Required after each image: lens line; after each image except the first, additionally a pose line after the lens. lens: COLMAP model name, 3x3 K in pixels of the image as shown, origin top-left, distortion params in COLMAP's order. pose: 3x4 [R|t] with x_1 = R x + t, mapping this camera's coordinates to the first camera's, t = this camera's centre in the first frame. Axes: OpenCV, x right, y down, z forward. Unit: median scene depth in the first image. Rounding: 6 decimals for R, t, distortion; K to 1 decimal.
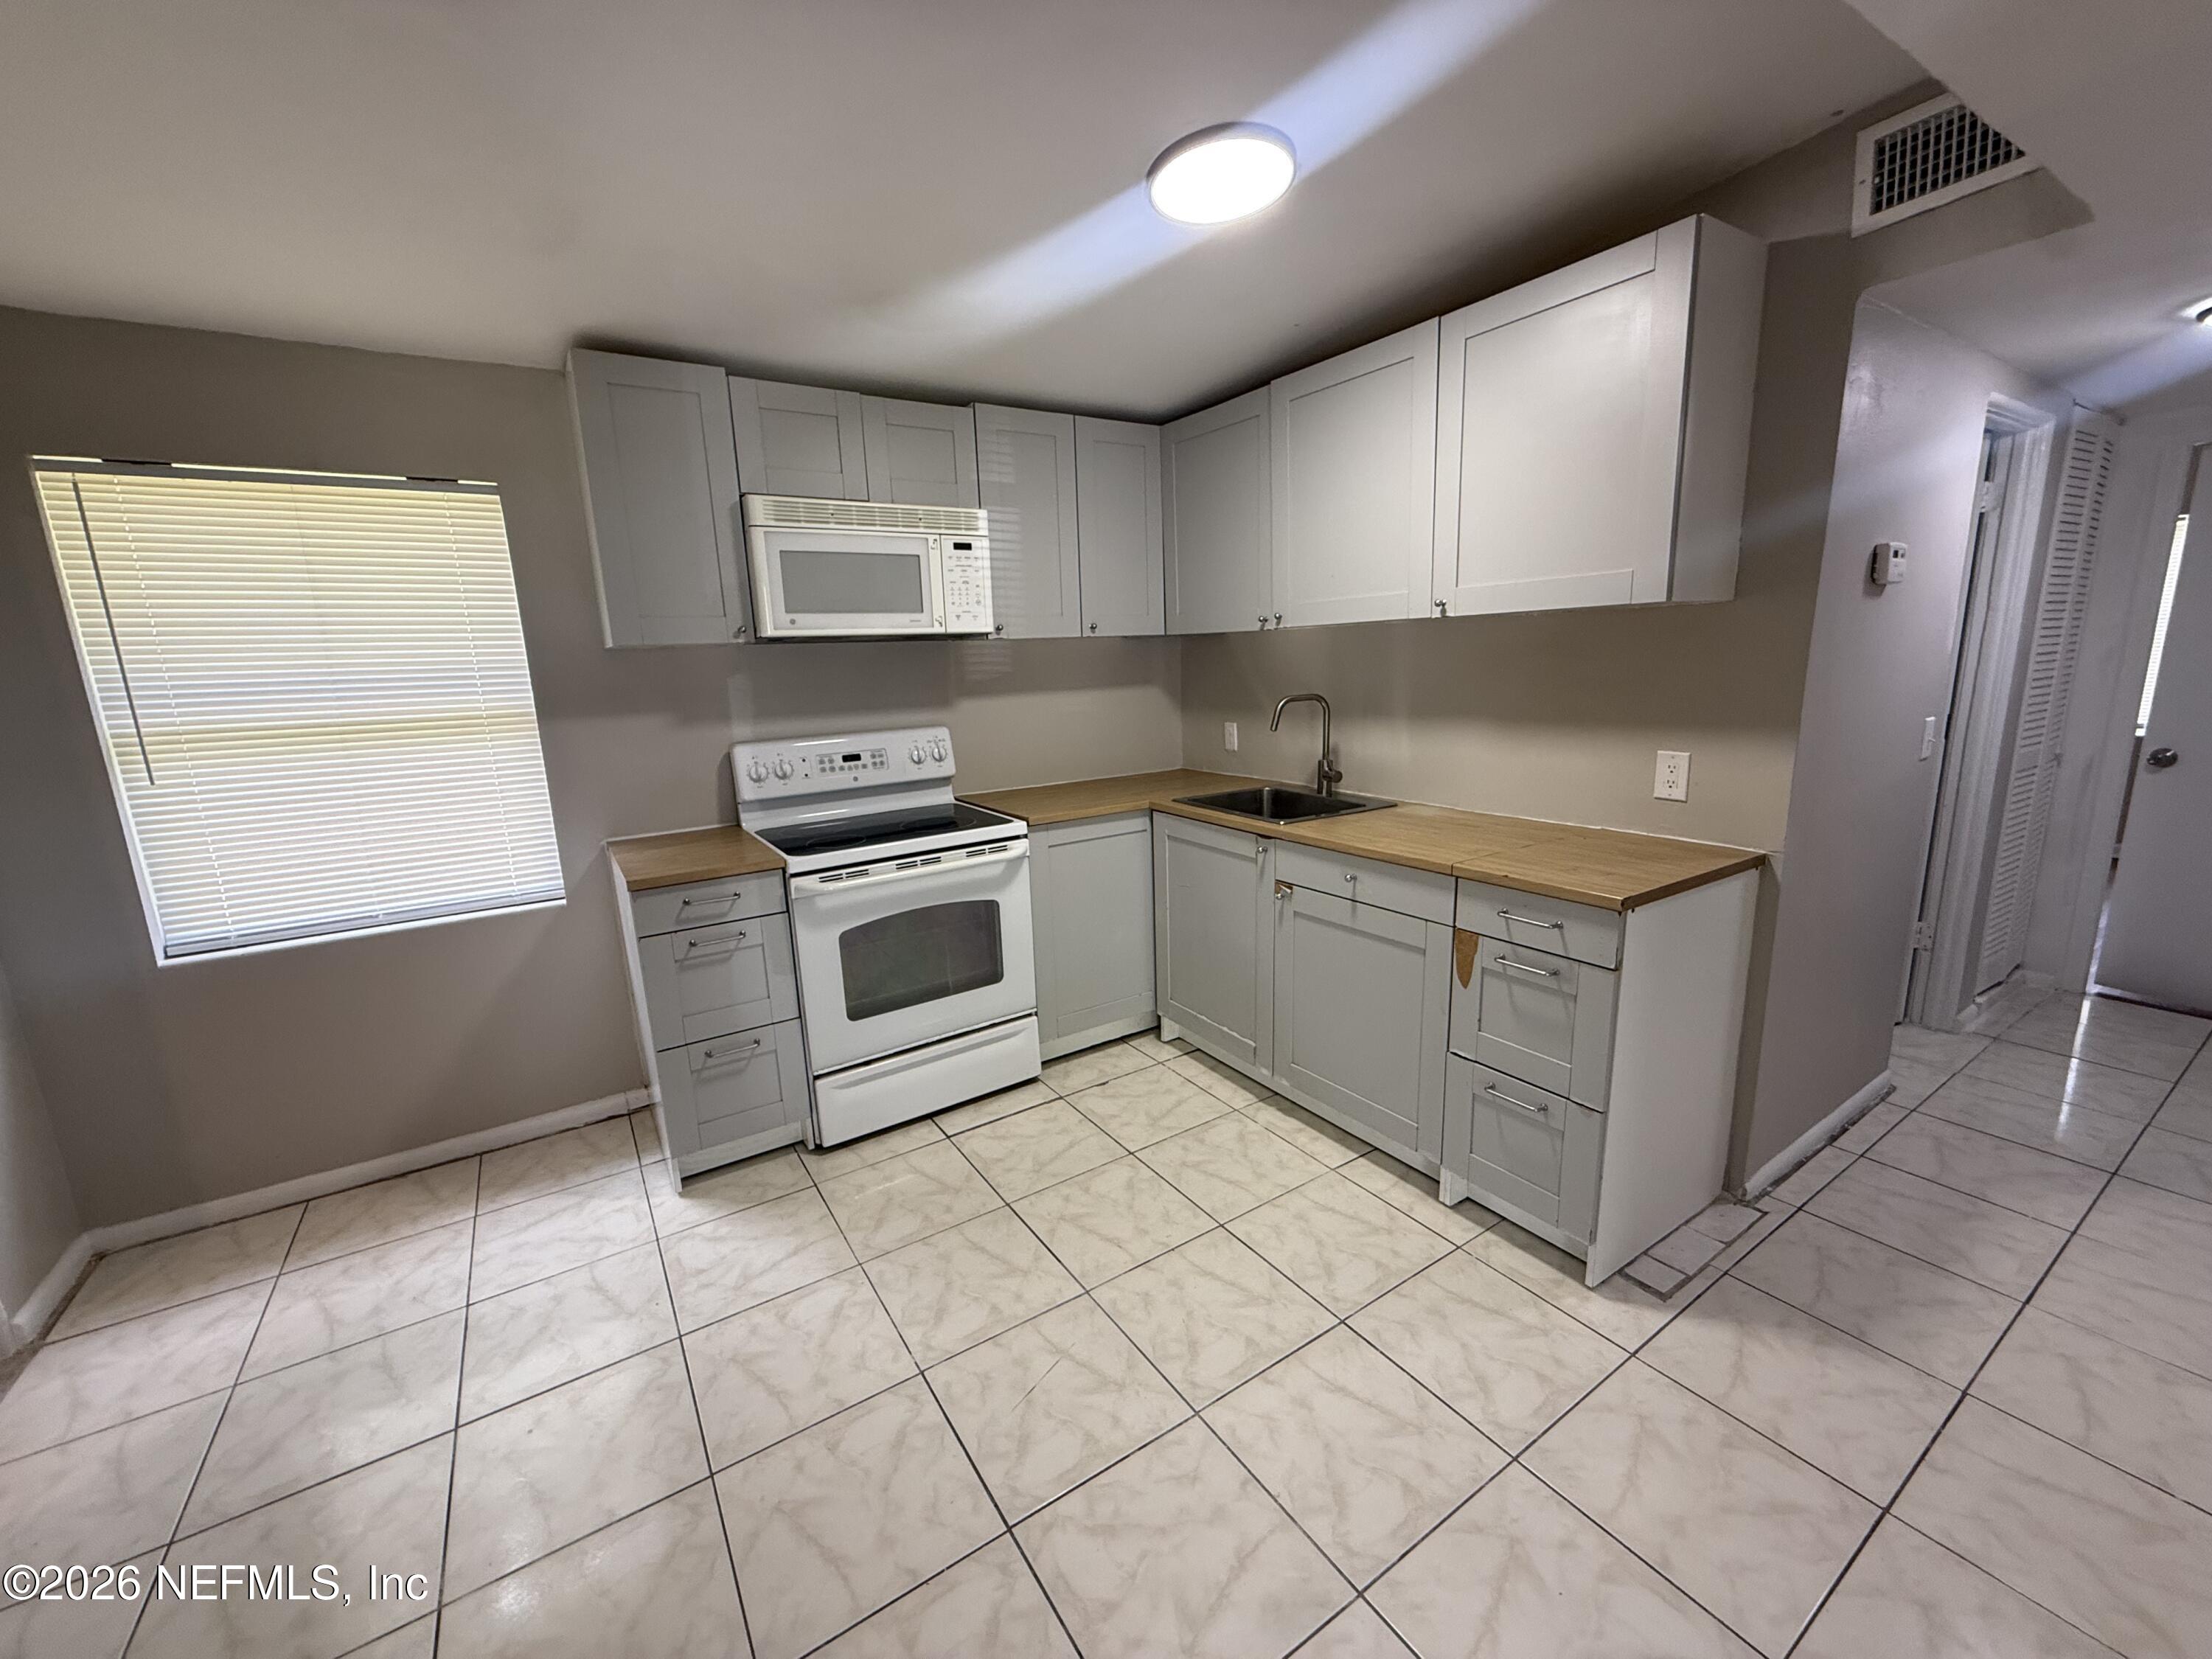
lens RADIAL K [[879.2, 0, 1106.0], [0, 879.2, 829.5], [0, 0, 1]] dist [-0.001095, -0.000258]
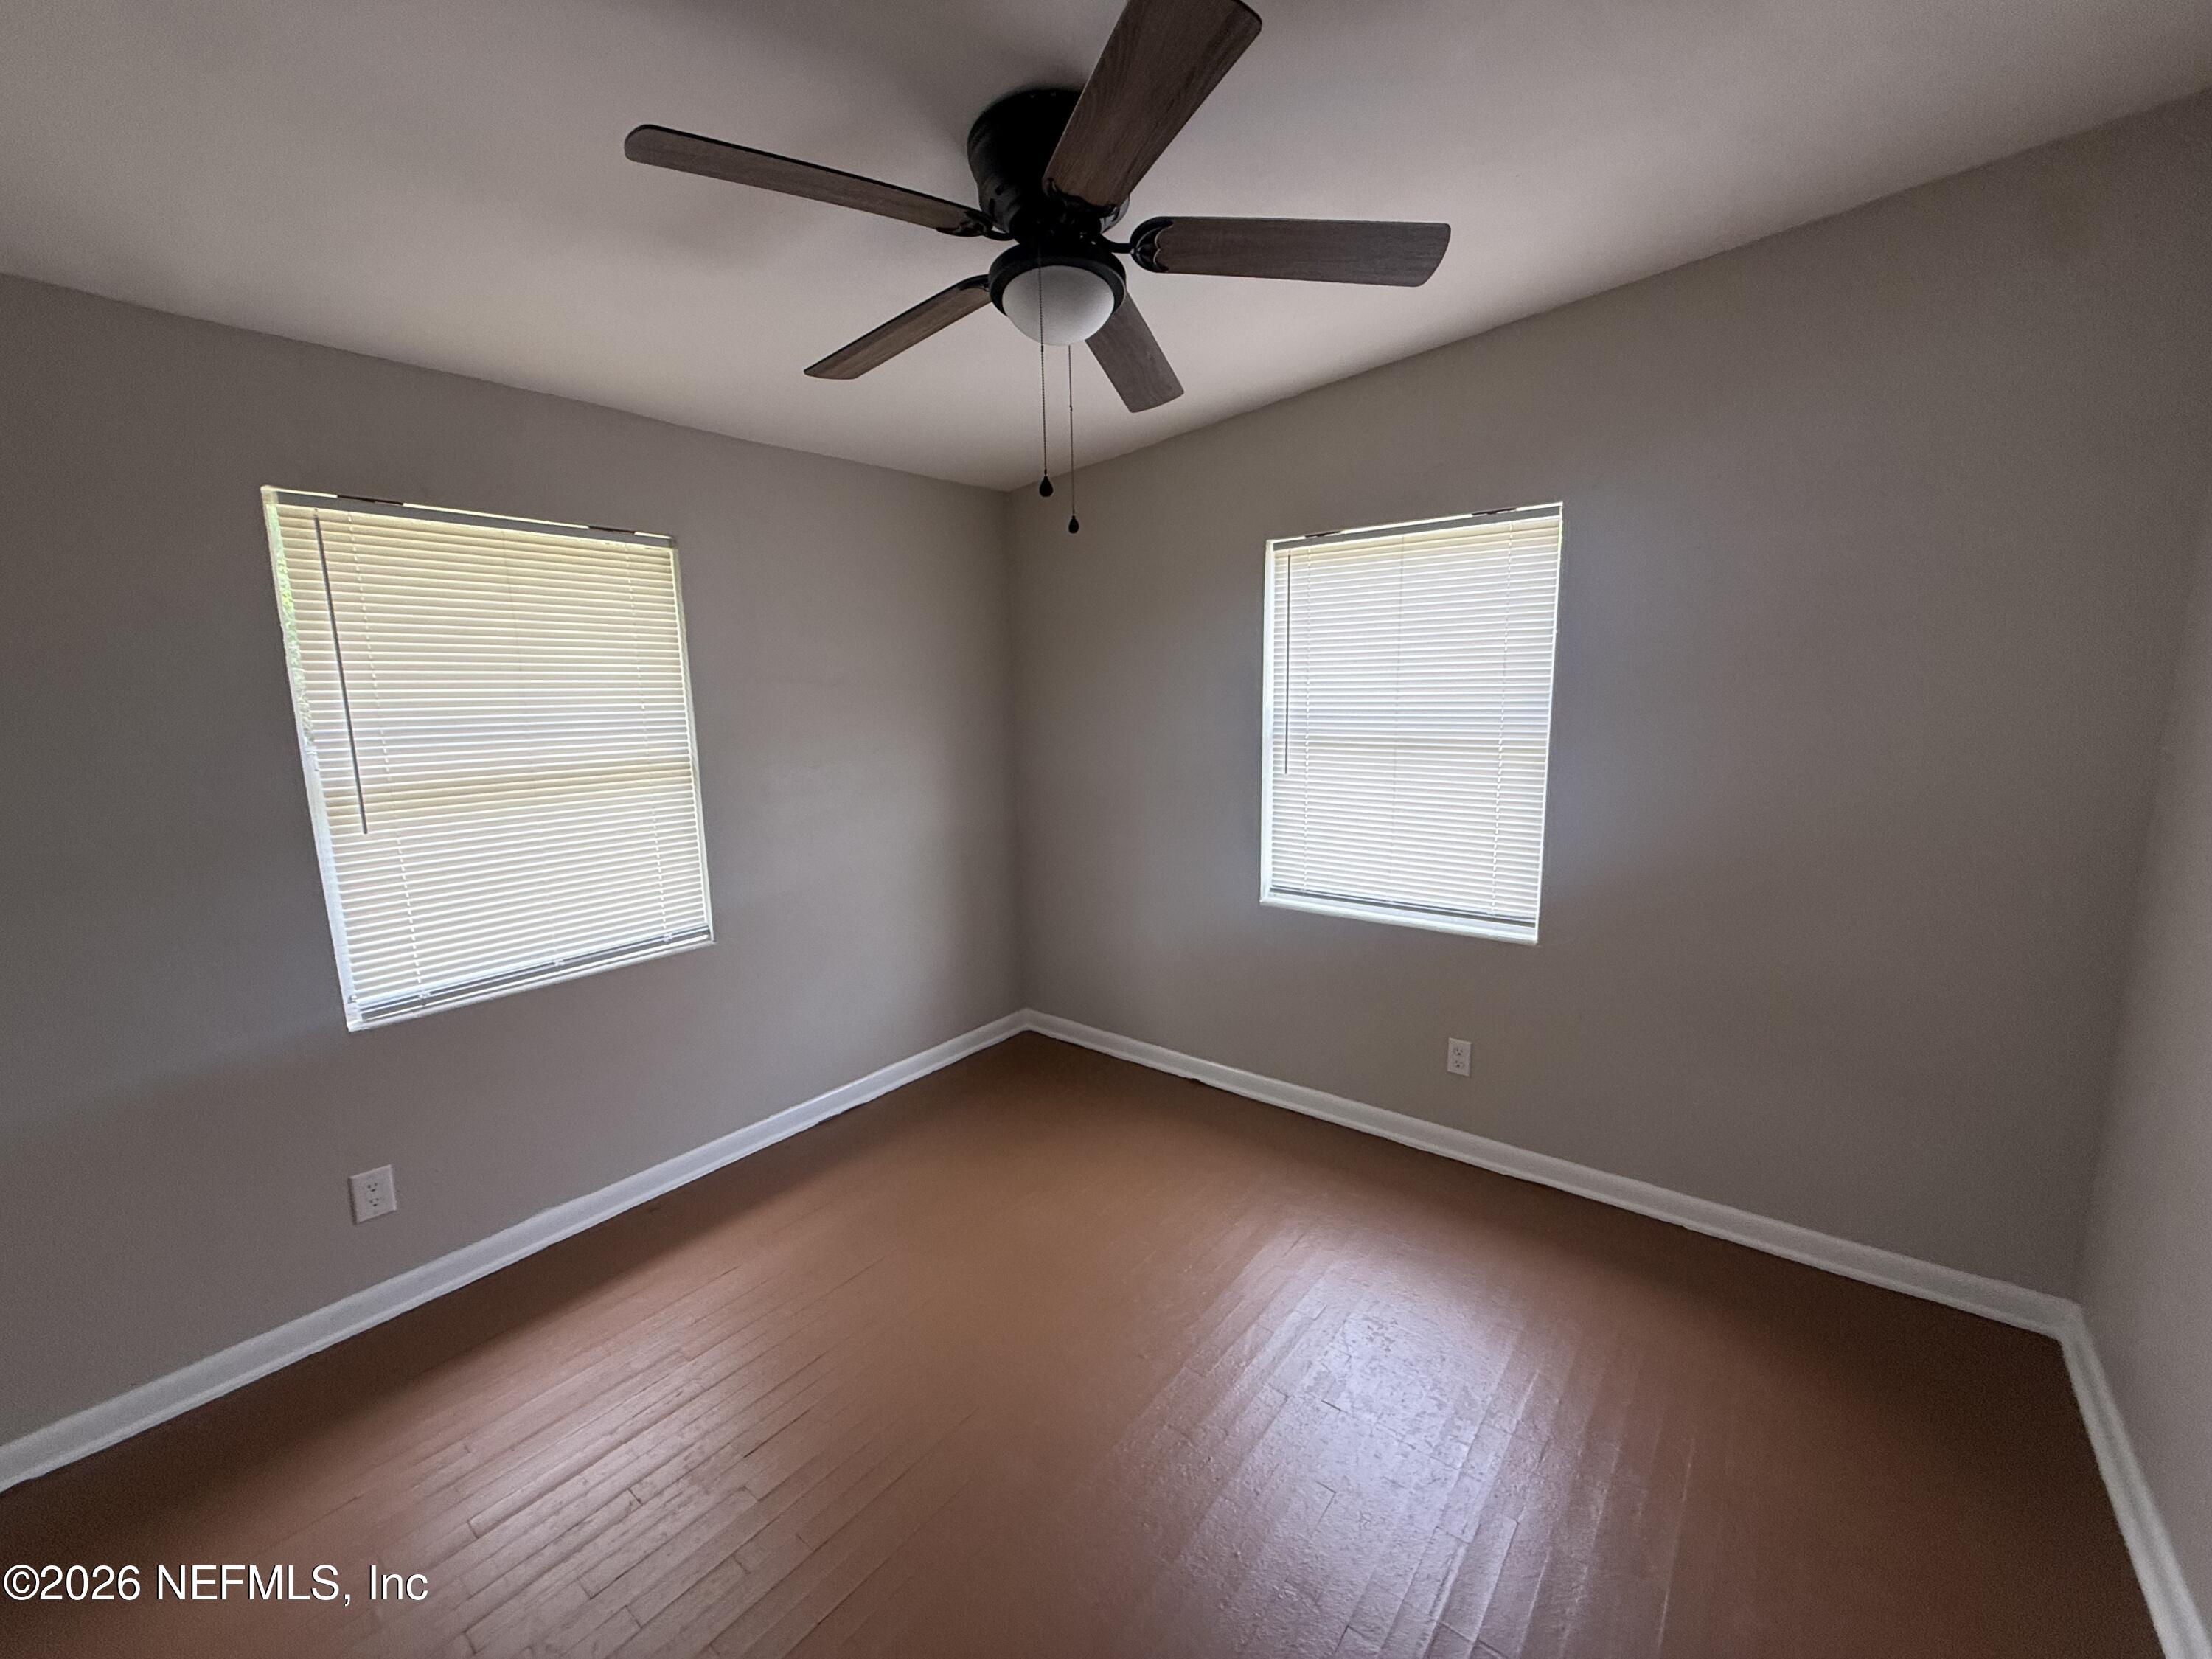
lens RADIAL K [[879.2, 0, 1106.0], [0, 879.2, 829.5], [0, 0, 1]] dist [-0.001095, -0.000258]
pose [[0.950204, -0.031602, 0.310023, -0.611965], [0.046414, 0.998100, -0.040517, 0.018318], [-0.308154, 0.052889, 0.949865, -0.140733]]
